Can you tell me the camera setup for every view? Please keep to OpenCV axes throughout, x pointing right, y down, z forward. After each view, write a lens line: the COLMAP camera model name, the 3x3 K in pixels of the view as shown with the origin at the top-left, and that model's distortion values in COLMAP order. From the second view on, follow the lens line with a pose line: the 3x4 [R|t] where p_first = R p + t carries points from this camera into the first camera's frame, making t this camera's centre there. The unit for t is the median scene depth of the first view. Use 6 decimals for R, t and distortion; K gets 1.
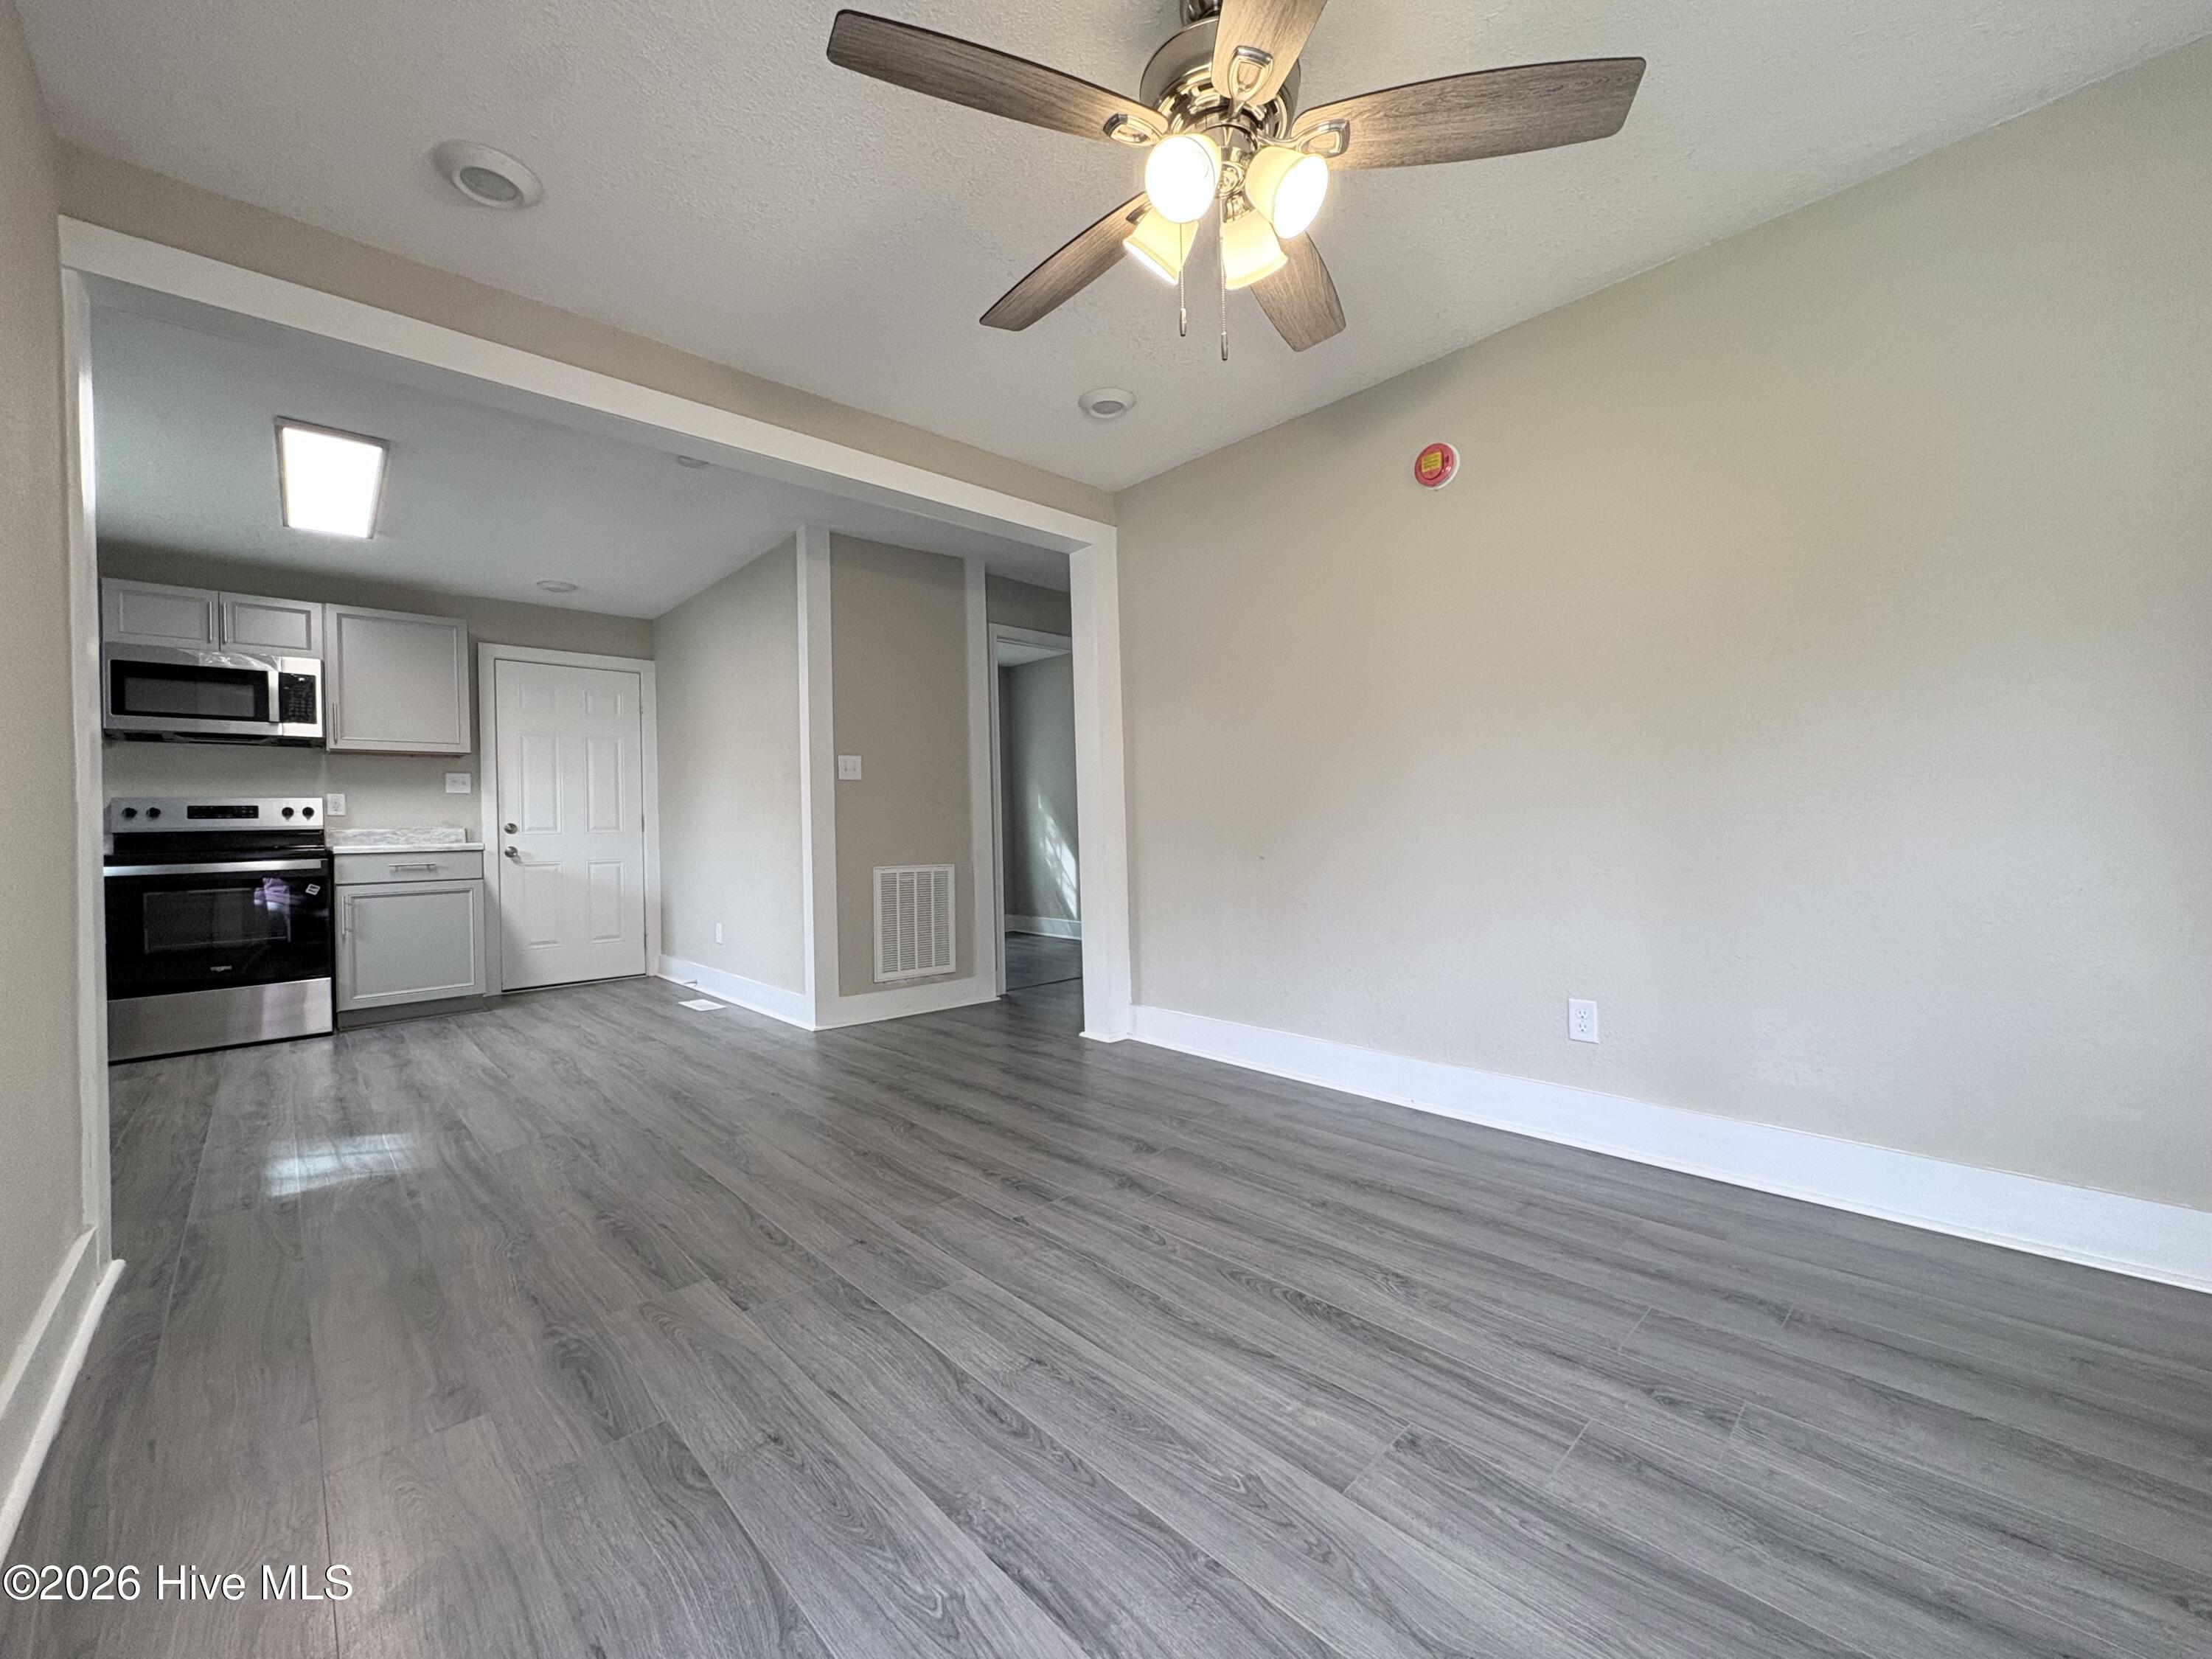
lens RADIAL K [[879.5, 0, 1111.5], [0, 879.5, 824.7], [0, 0, 1]] dist [-0.000659, 0.000222]
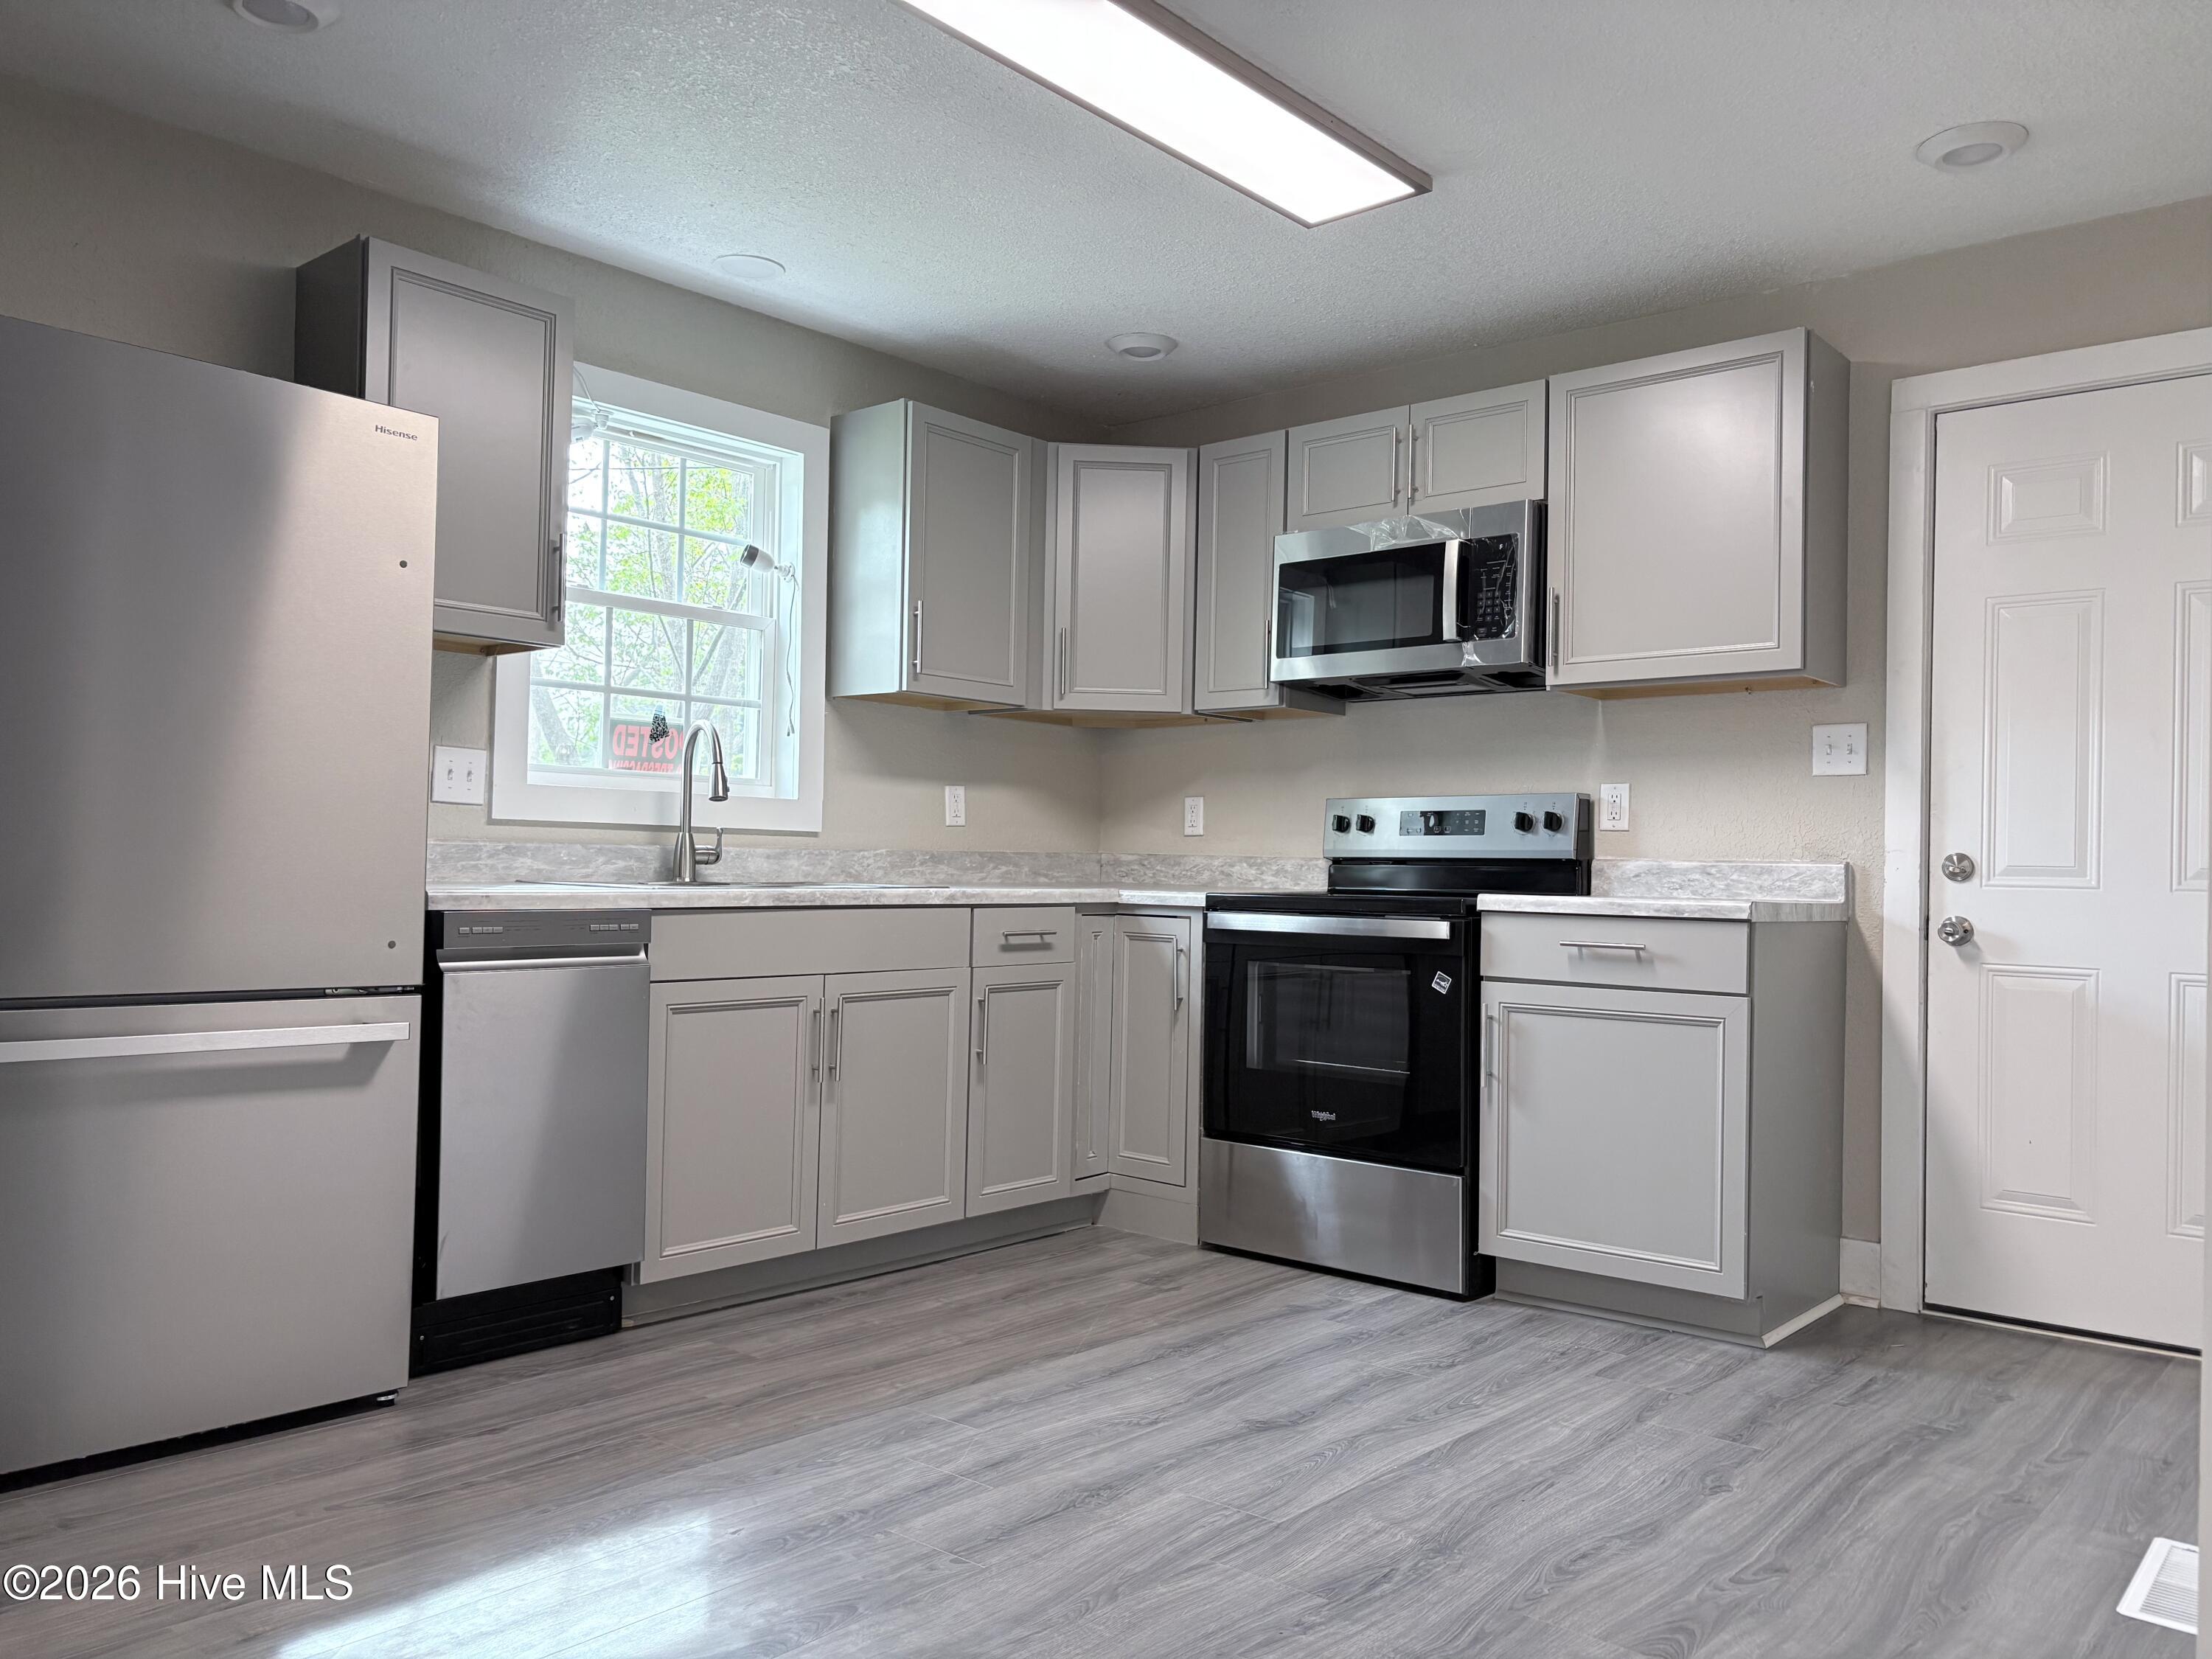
lens RADIAL K [[1678.5, 0, 1108.6], [0, 1678.5, 833.7], [0, 0, 1]] dist [0.047459, -0.046723]
pose [[0.097754, 0.000890, -0.995210, -0.021562], [-0.020618, 0.999787, -0.001131, -0.002065], [0.994997, 0.020630, 0.097752, 0.714972]]
